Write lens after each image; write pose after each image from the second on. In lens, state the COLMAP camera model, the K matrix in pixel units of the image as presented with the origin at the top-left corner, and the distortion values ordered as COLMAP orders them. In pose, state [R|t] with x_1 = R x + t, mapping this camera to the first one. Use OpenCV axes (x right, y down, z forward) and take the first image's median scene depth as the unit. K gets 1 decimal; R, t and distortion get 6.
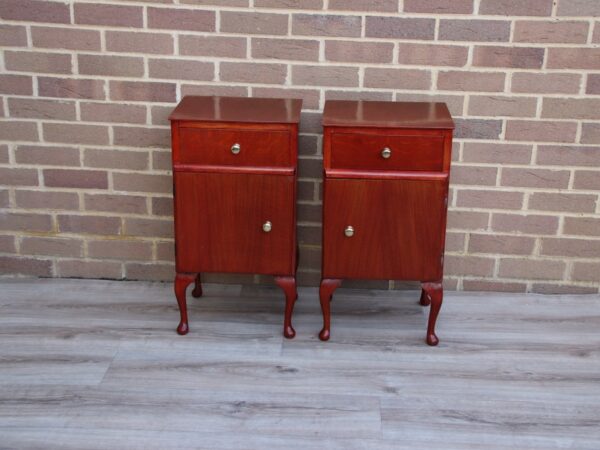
lens RADIAL K [[881.0, 0, 301.6], [0, 881.0, 236.5], [0, 0, 1]] dist [0.086705, 0.520126]
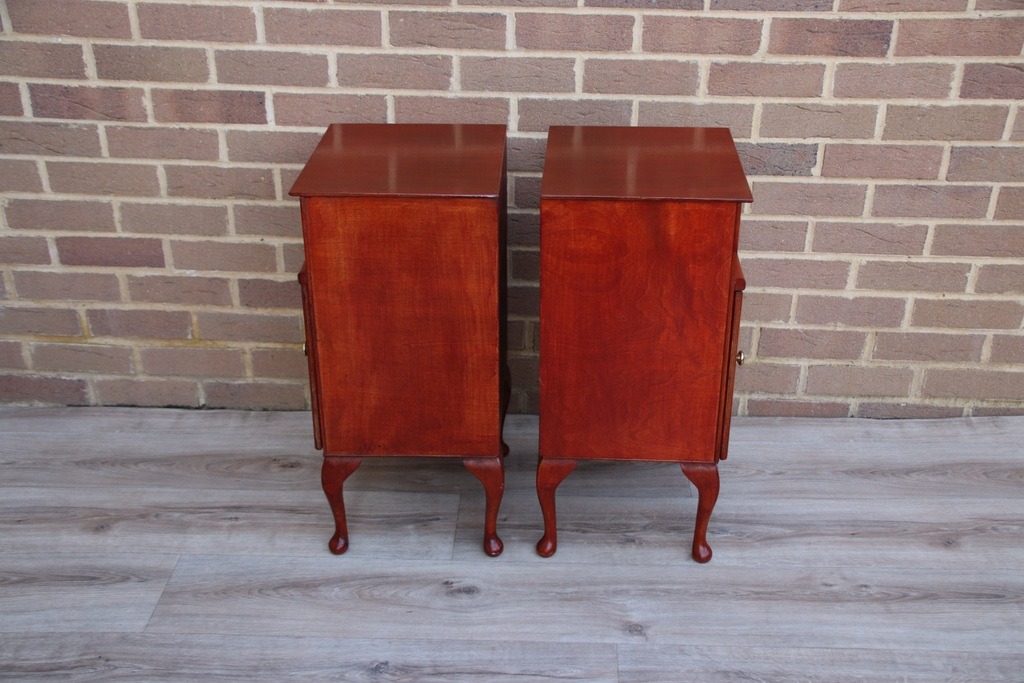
lens RADIAL K [[1136.5, 0, 512.4], [0, 1136.5, 353.9], [0, 0, 1]] dist [-0.010641, 0.358646]
pose [[0.999771, -0.021378, -0.000297, 0.019766], [0.021250, 0.992053, 0.124012, -0.091845], [-0.002356, -0.123990, 0.992281, 0.230634]]
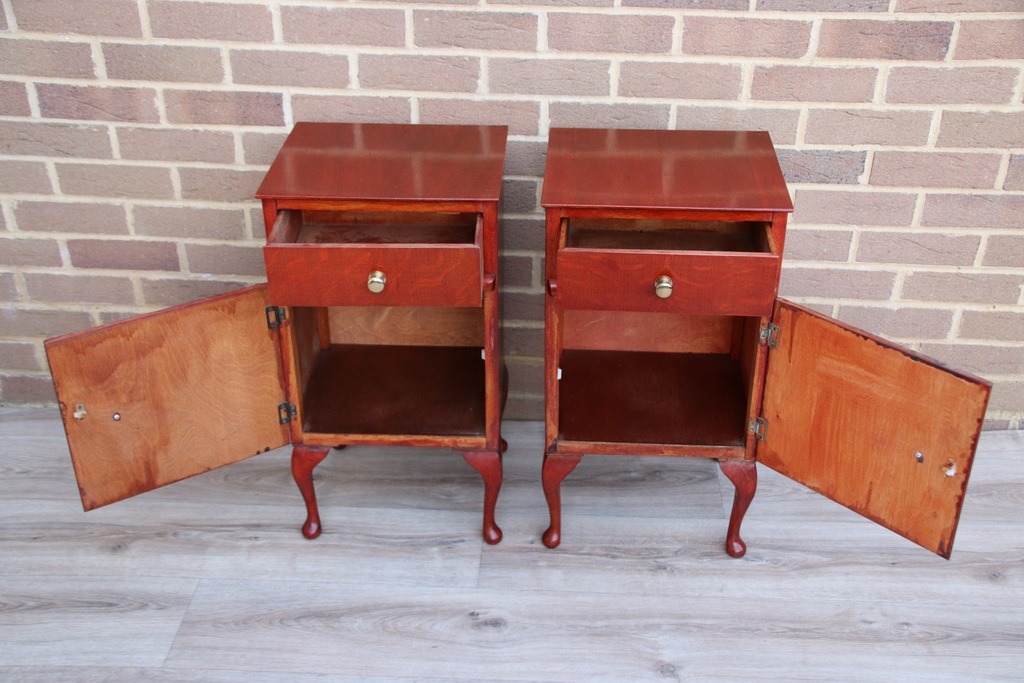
lens RADIAL K [[1136.5, 0, 512.4], [0, 1136.5, 353.9], [0, 0, 1]] dist [-0.010641, 0.358646]
pose [[0.999793, -0.013646, -0.015108, 0.012368], [0.016257, 0.981843, 0.188997, -0.146965], [0.012255, -0.189204, 0.981861, 0.269522]]
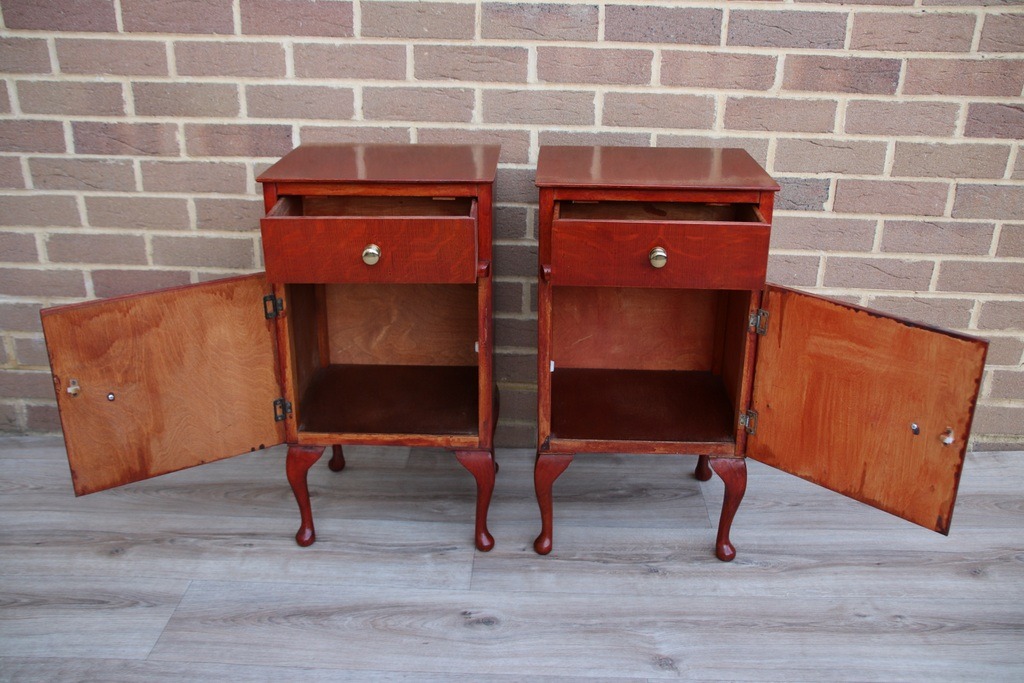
lens RADIAL K [[923.0, 0, 507.9], [0, 923.0, 356.3], [0, 0, 1]] dist [-0.101081, 0.180393]
pose [[0.999896, -0.014395, 0.001142, 0.003060], [0.014341, 0.999165, 0.038245, -0.037315], [-0.001691, -0.038225, 0.999268, 0.374927]]
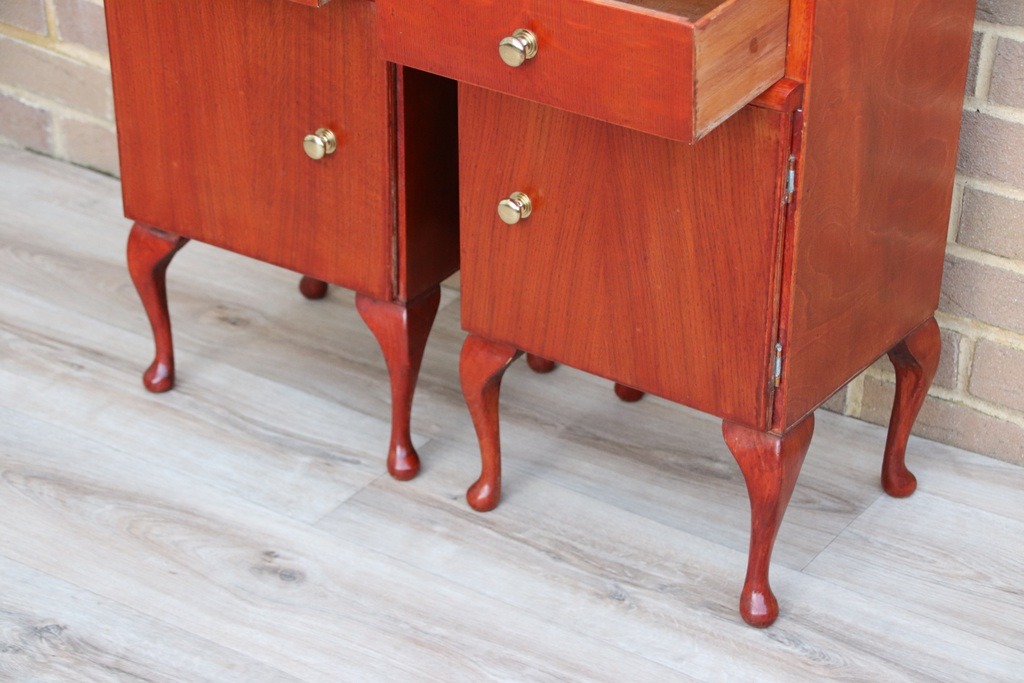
lens RADIAL K [[2322.8, 0, 512.0], [0, 2322.8, 341.5], [0, 0, 1]] dist [0.330334, 3.288478]
pose [[0.850903, 0.237416, -0.468612, 0.415371], [-0.175691, 0.969292, 0.172061, -0.094443], [0.495072, -0.064076, 0.866486, 0.242910]]
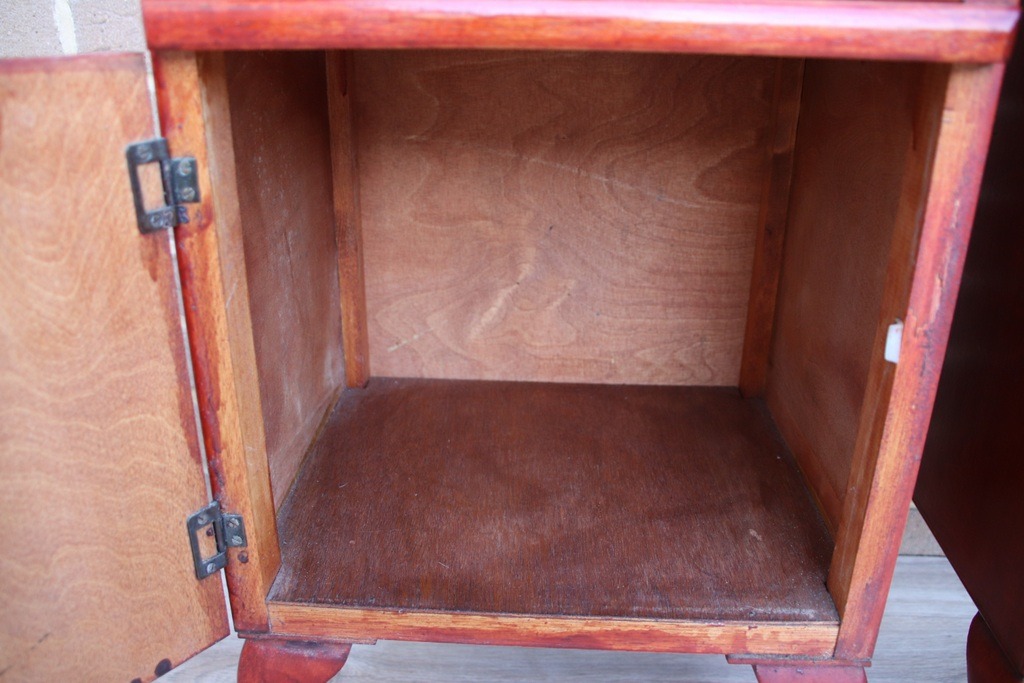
lens RADIAL K [[854.3, 0, 508.5], [0, 854.3, 352.5], [0, 0, 1]] dist [-0.119981, 0.125926]
pose [[0.999587, -0.003072, -0.028565, -0.073992], [0.004378, 0.998942, 0.045777, -0.027520], [0.028394, -0.045883, 0.998543, 0.776327]]
